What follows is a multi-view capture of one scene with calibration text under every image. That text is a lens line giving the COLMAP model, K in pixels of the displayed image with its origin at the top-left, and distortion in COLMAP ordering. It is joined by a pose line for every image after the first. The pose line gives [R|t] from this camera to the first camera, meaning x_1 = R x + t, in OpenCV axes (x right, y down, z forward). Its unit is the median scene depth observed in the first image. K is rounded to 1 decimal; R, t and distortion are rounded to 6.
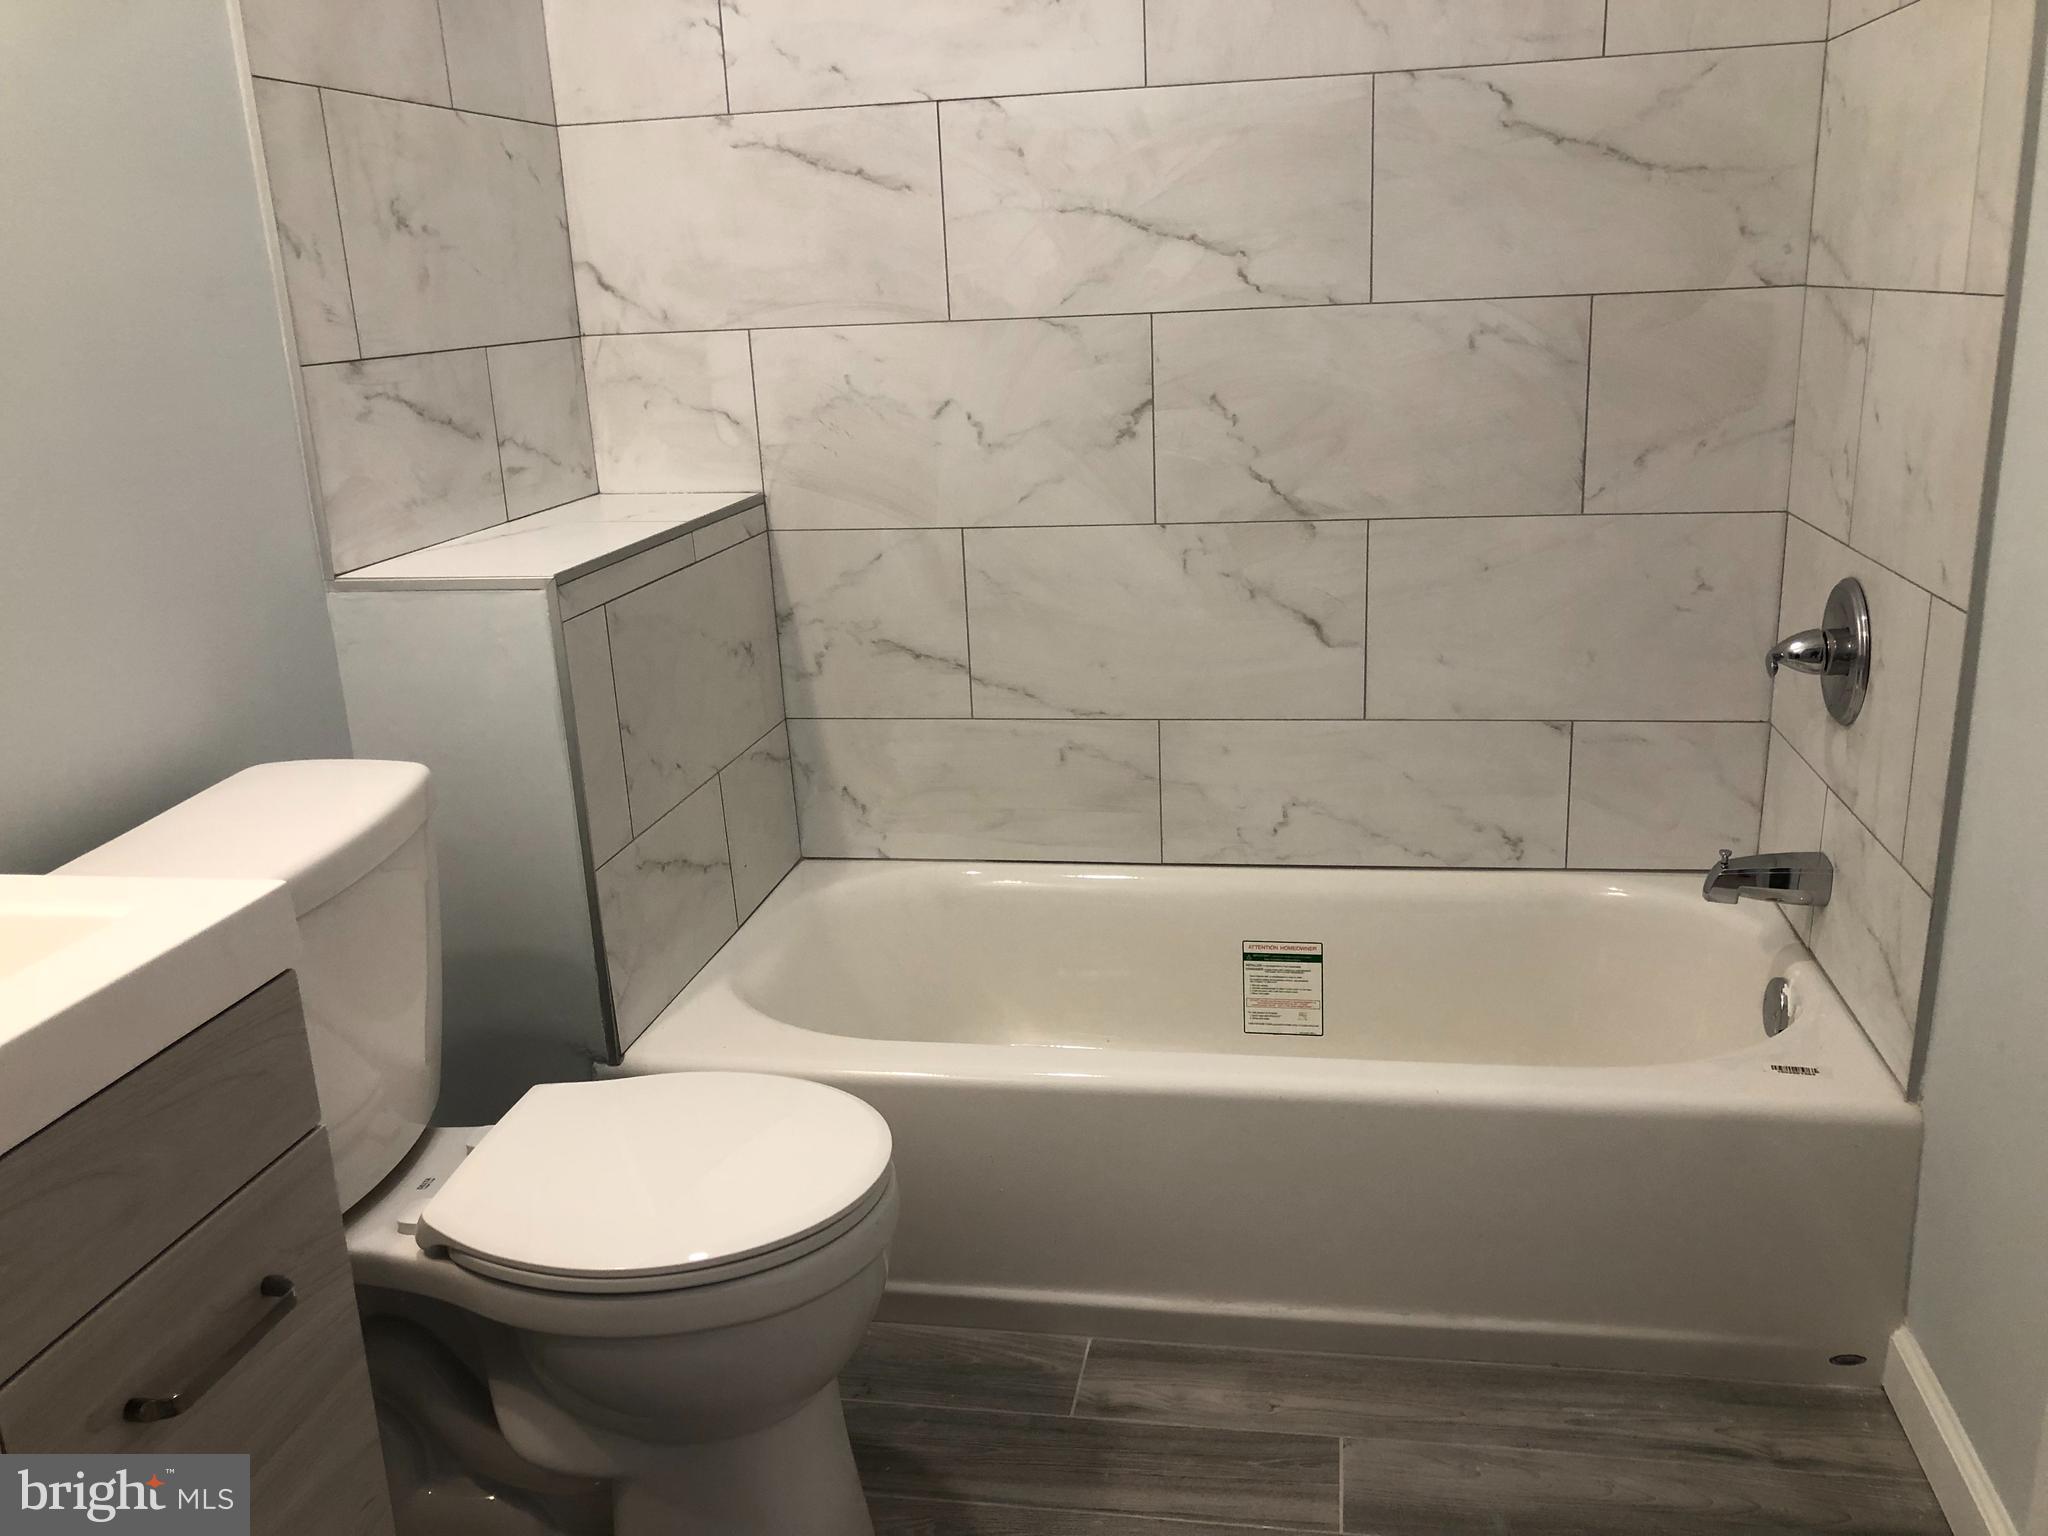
lens RADIAL K [[1690.7, 0, 1027.0], [0, 1690.7, 755.9], [0, 0, 1]] dist [0.038528, -0.040709]
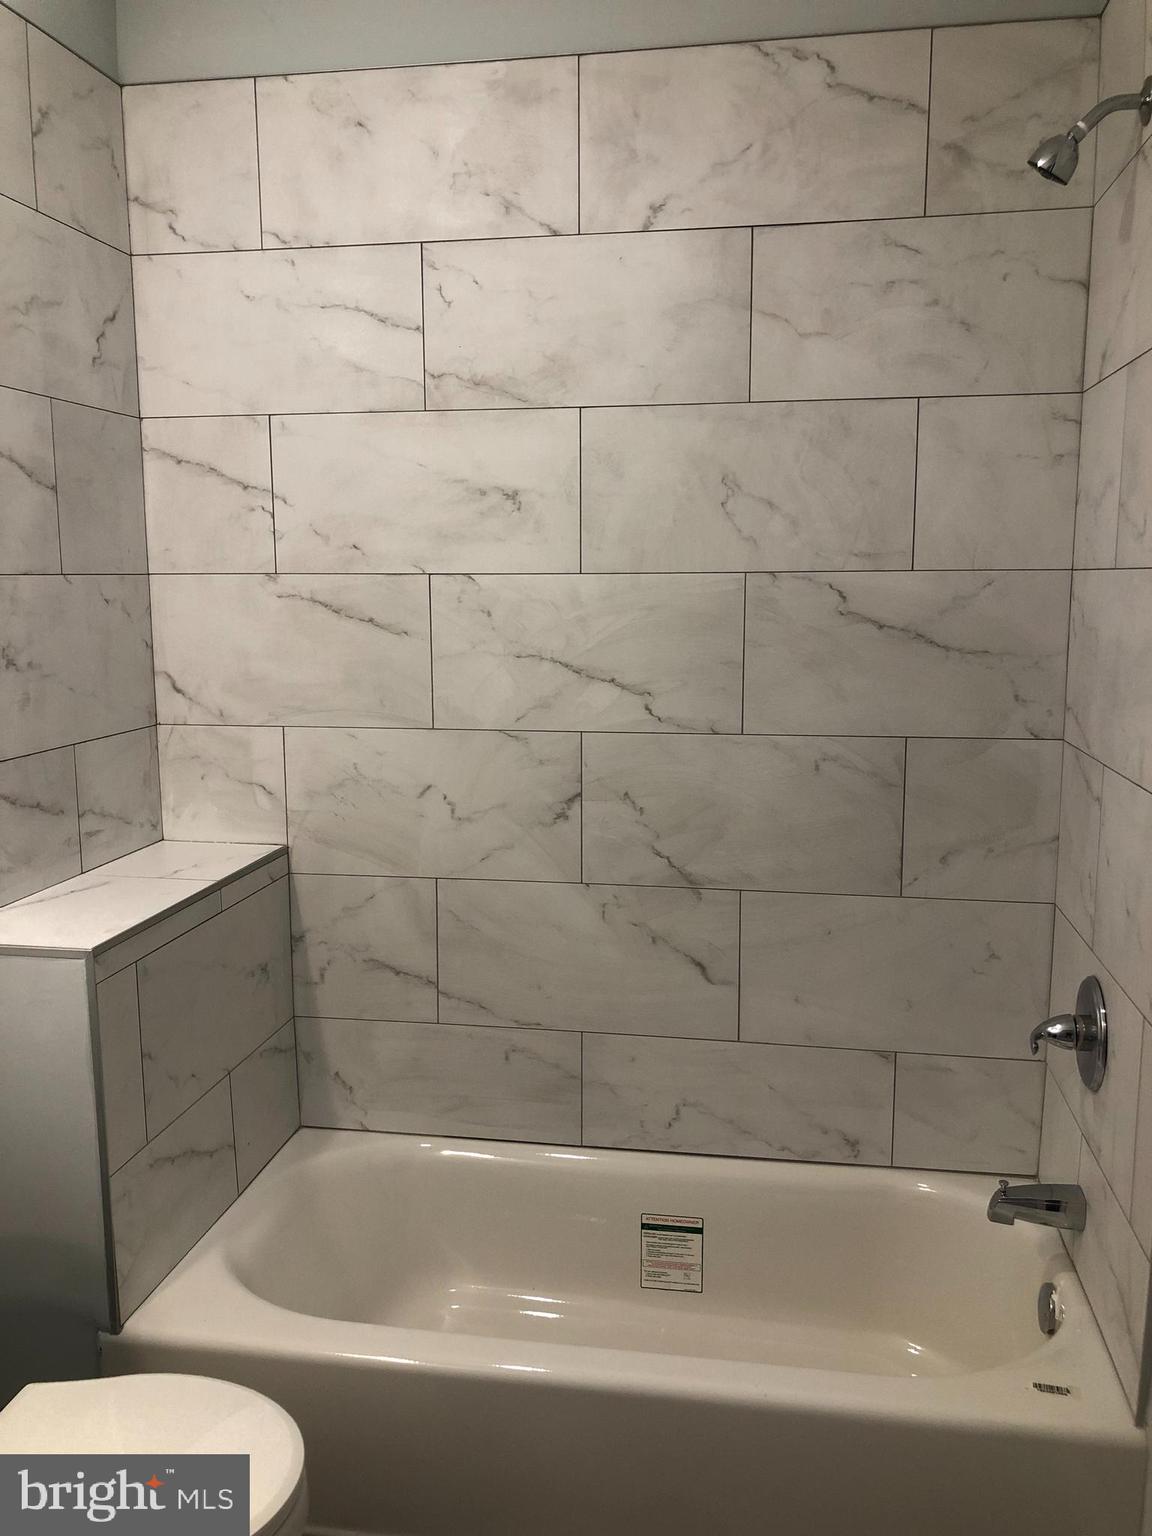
lens RADIAL K [[1268.0, 0, 569.6], [0, 1268.0, 756.5], [0, 0, 1]] dist [0.038528, -0.040709]
pose [[0.999213, 0.039100, 0.006732, 0.060940], [-0.037883, 0.990662, -0.130975, -0.115289], [-0.011790, 0.130617, 0.991363, 0.010272]]
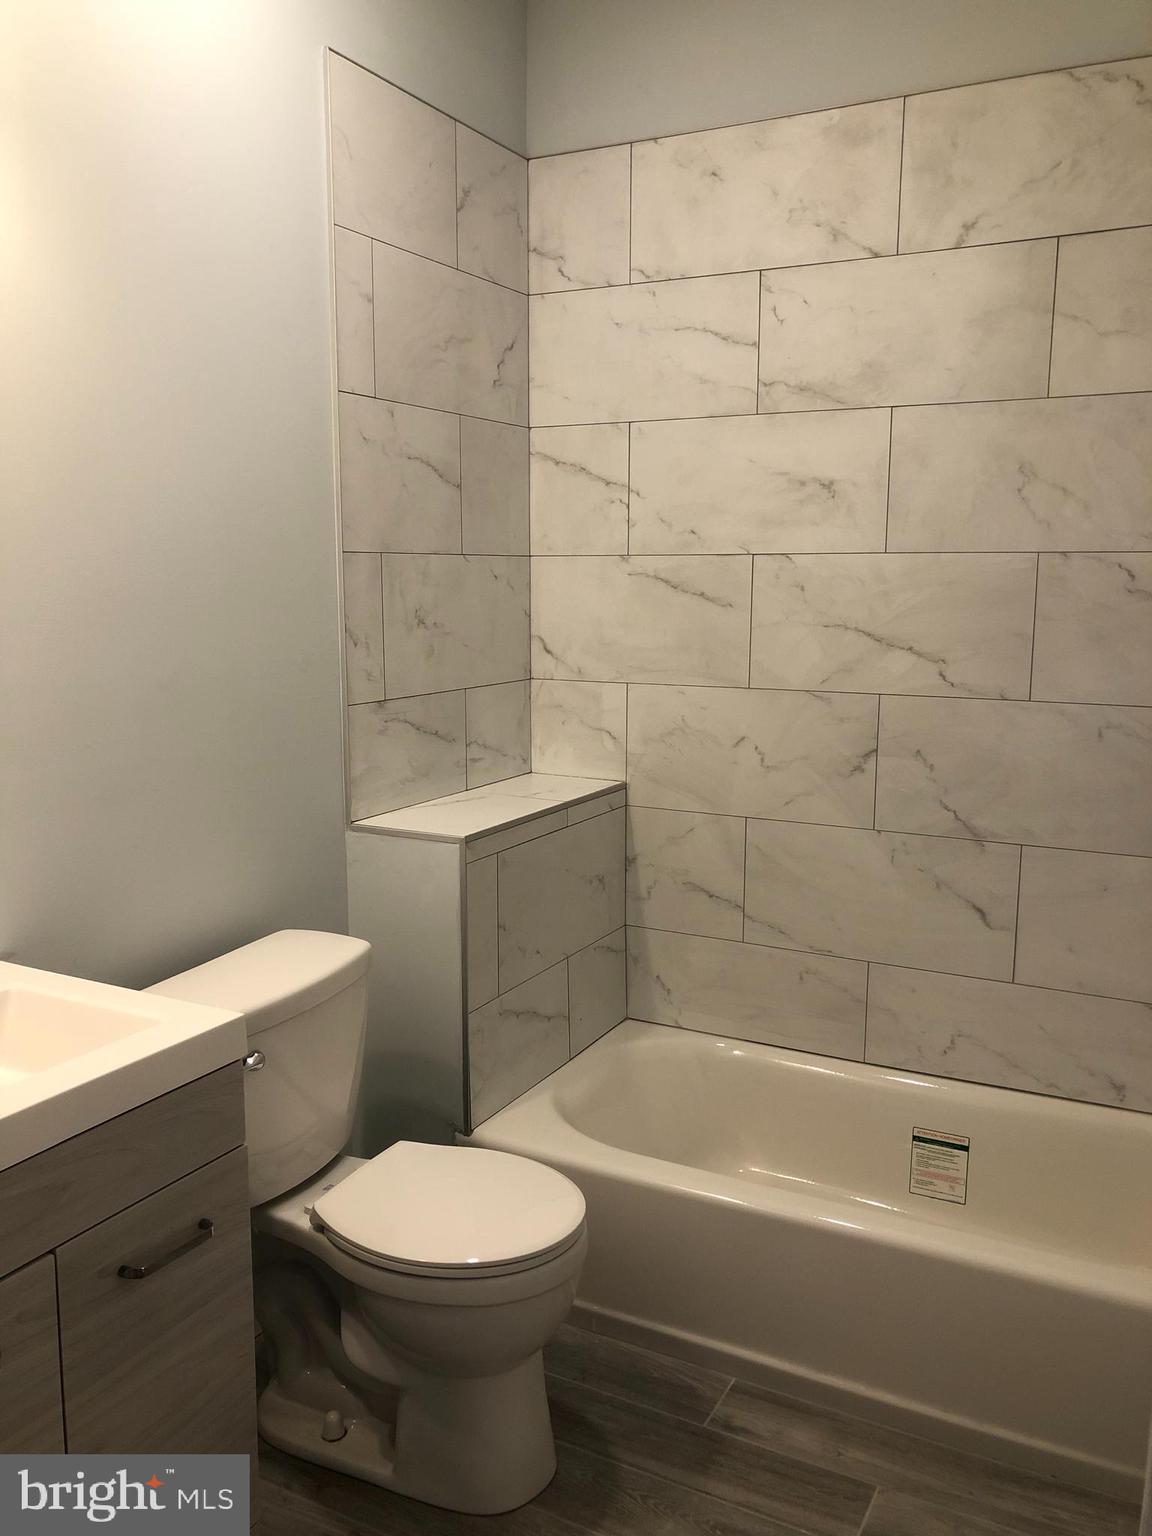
lens RADIAL K [[1268.0, 0, 567.1], [0, 1268.0, 770.1], [0, 0, 1]] dist [0.038528, -0.040709]
pose [[0.949666, 0.094353, -0.298718, 0.161265], [-0.127193, 0.987562, -0.092433, -0.056517], [0.286281, 0.125775, 0.949855, -0.156900]]
